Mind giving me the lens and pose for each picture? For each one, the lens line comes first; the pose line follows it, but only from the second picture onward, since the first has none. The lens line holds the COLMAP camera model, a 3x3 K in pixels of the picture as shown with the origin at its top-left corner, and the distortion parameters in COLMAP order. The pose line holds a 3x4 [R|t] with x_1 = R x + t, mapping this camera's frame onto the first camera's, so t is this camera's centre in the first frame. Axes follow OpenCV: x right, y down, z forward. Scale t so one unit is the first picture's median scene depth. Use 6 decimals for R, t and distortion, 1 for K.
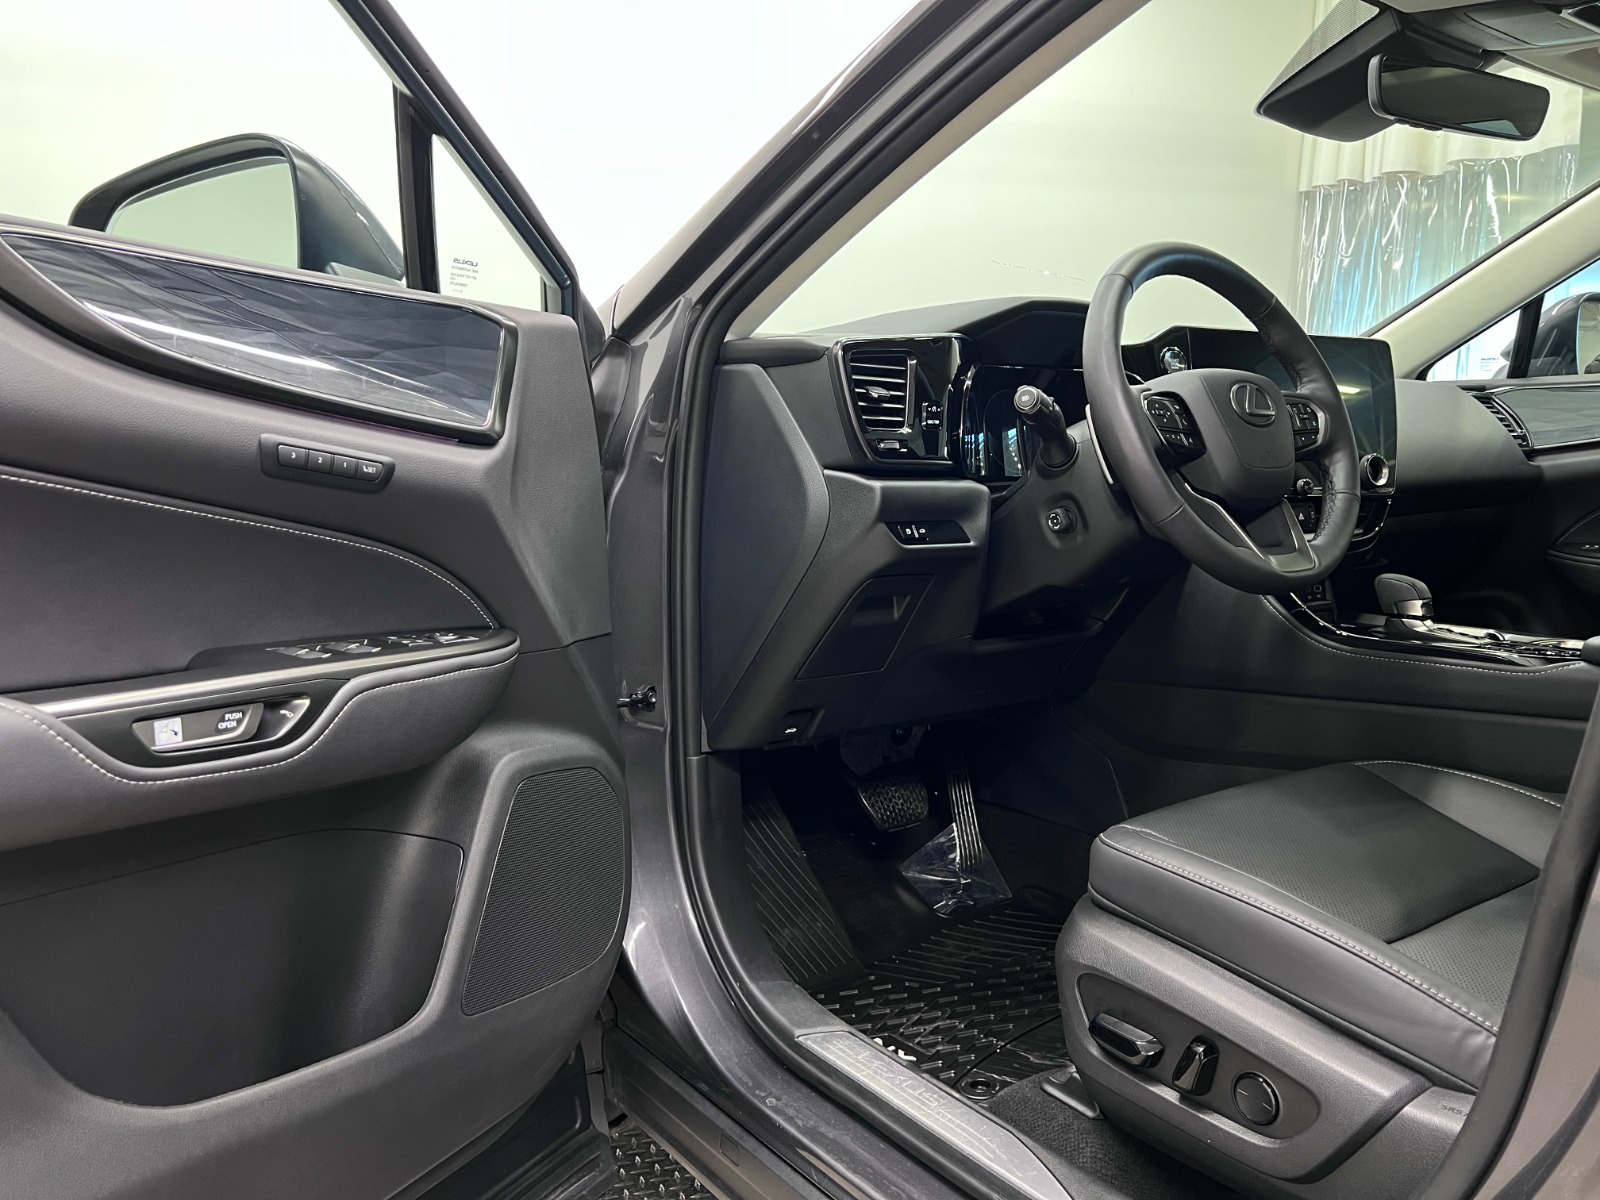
lens RADIAL K [[1217.0, 0, 779.5], [0, 1217.0, 602.7], [0, 0, 1]] dist [0.002102, -0.013212]
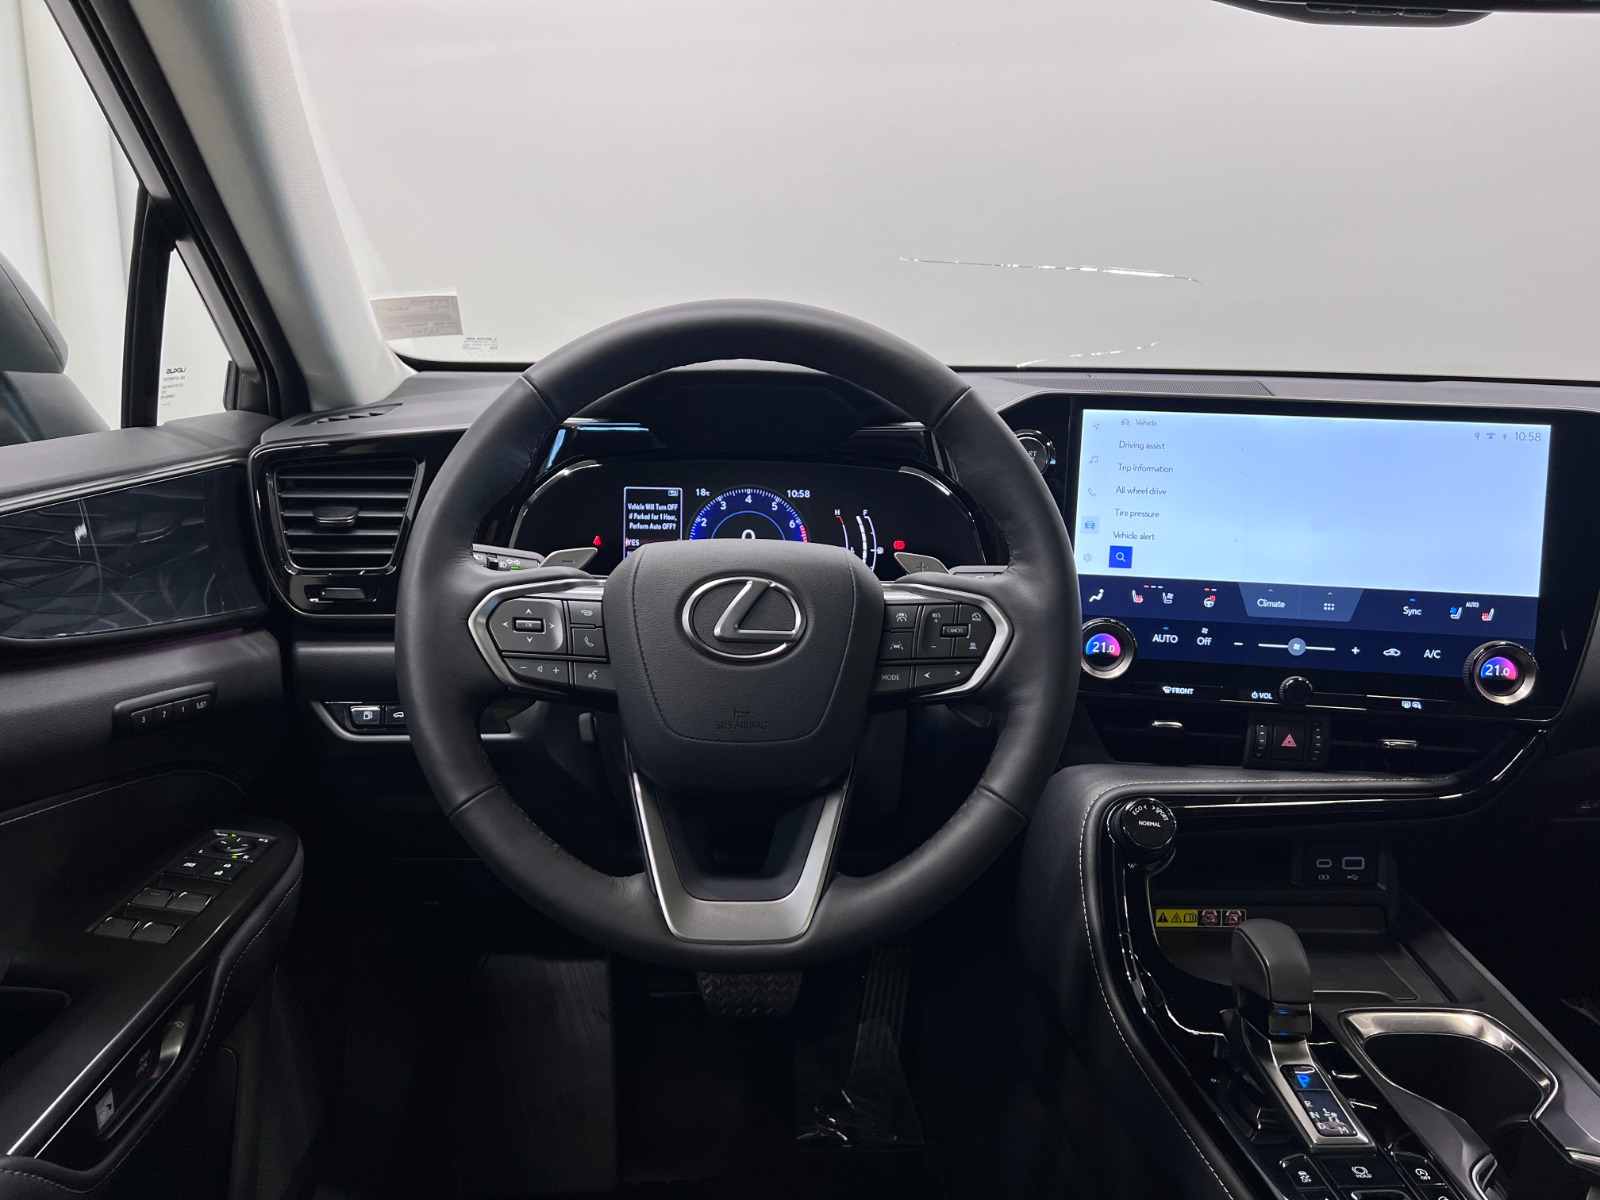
lens RADIAL K [[1217.0, 0, 779.5], [0, 1217.0, 602.7], [0, 0, 1]] dist [0.002102, -0.013212]
pose [[0.837727, 0.143235, -0.526969, 0.823839], [-0.099949, 0.988904, 0.109903, -0.276806], [0.536864, -0.039399, 0.842748, 0.658571]]
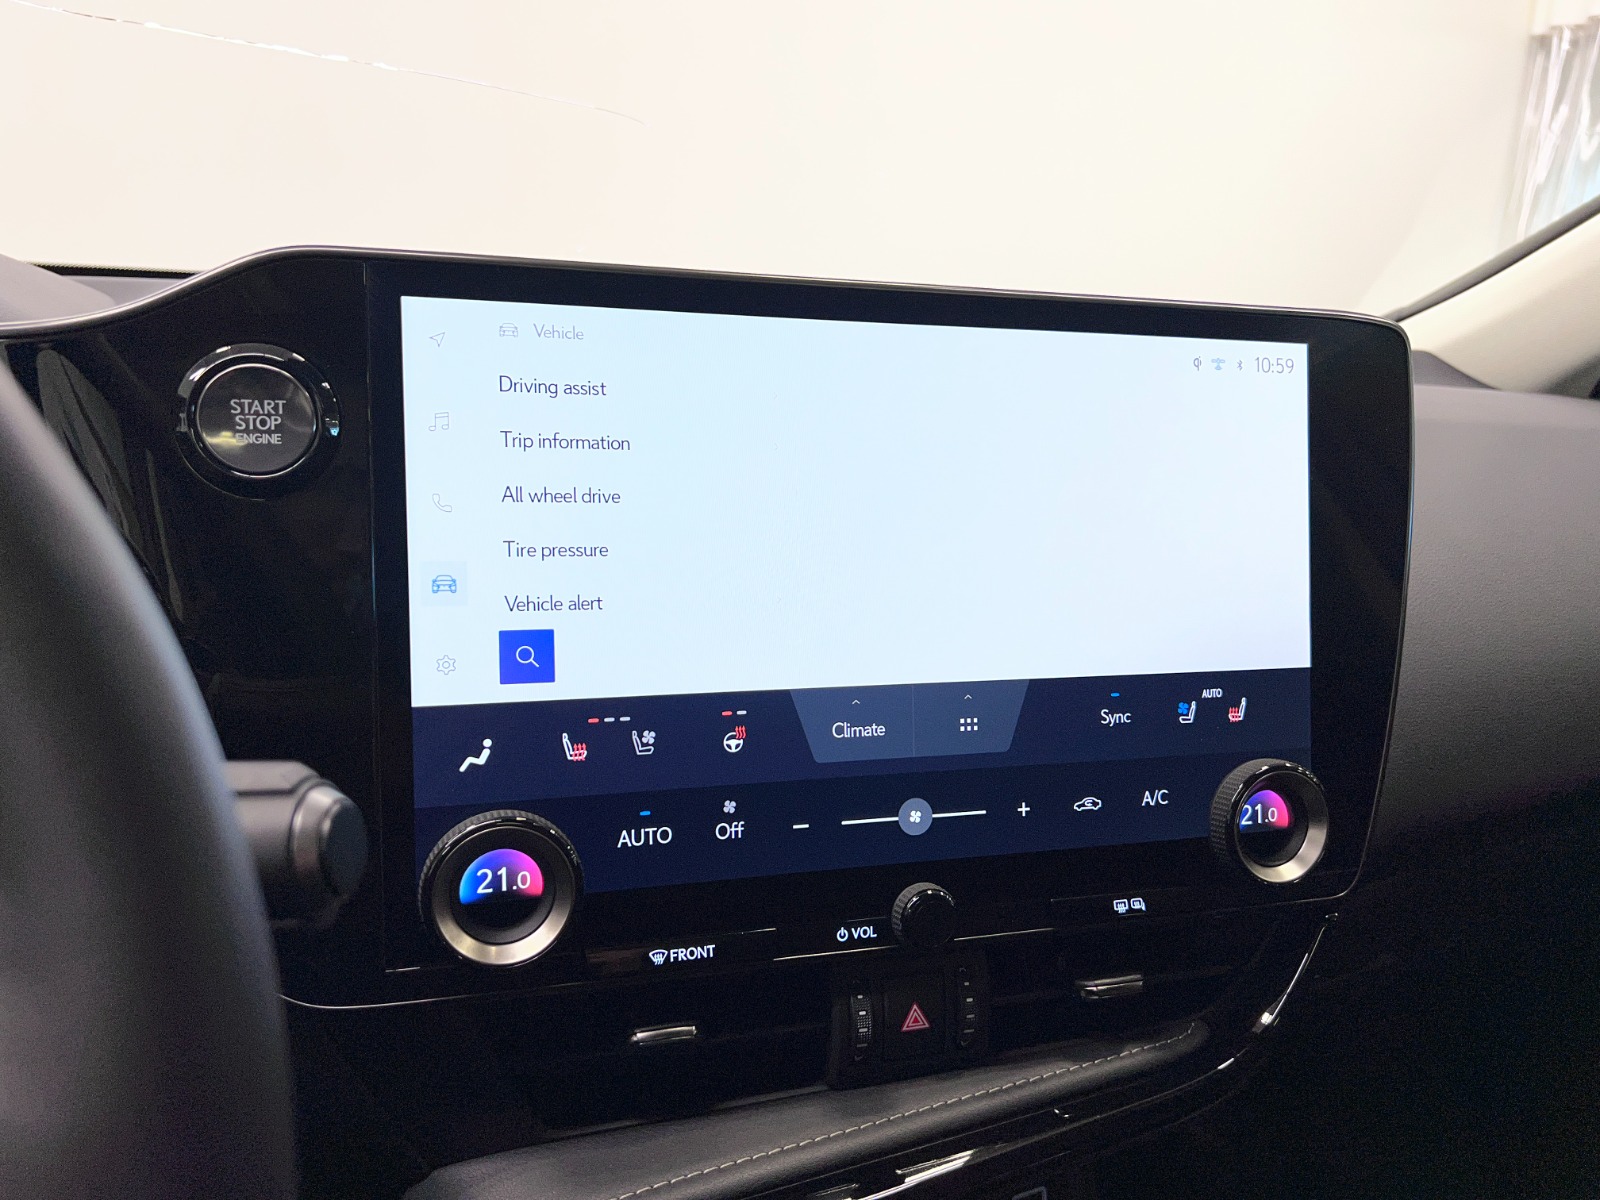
lens RADIAL K [[1190.0, 0, 791.1], [0, 1190.0, 601.5], [0, 0, 1]] dist [0.088265, -0.141251]
pose [[0.989836, 0.067680, -0.125074, 0.684482], [-0.060024, 0.996143, 0.064002, -0.281643], [0.128923, -0.055844, 0.990081, 1.188826]]
